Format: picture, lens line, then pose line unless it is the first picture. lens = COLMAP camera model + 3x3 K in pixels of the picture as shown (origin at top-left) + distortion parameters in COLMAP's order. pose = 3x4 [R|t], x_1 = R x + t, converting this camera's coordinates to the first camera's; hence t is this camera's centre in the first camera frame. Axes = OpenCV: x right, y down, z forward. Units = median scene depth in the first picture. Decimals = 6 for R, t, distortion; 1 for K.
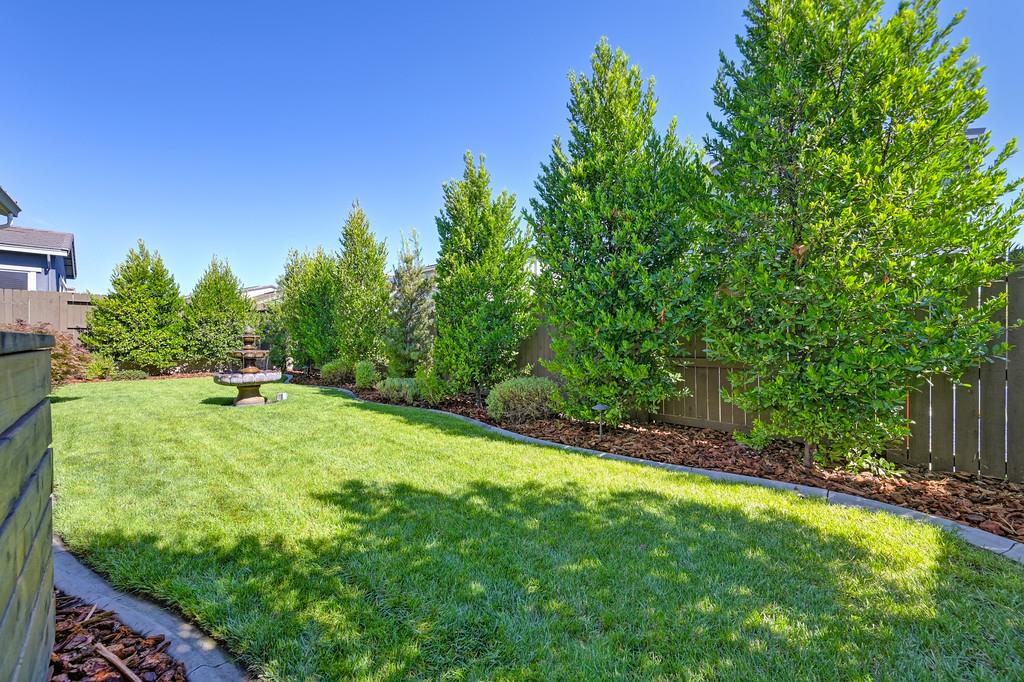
lens RADIAL K [[412.4, 0, 513.7], [0, 412.4, 342.1], [0, 0, 1]] dist [0.000371, 0.000071]
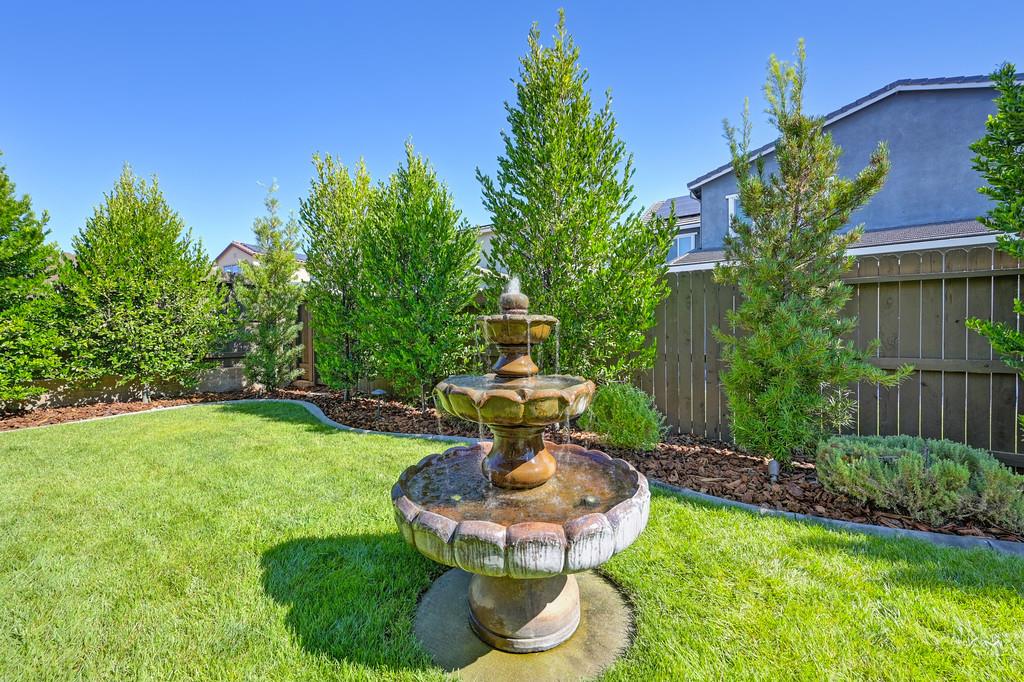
lens RADIAL K [[412.4, 0, 510.3], [0, 412.4, 339.0], [0, 0, 1]] dist [0.000371, 0.000071]
pose [[0.981324, -0.012891, 0.191931, -0.394262], [0.011220, 0.999889, 0.009792, -0.001875], [-0.192036, -0.007455, 0.981360, 0.450167]]
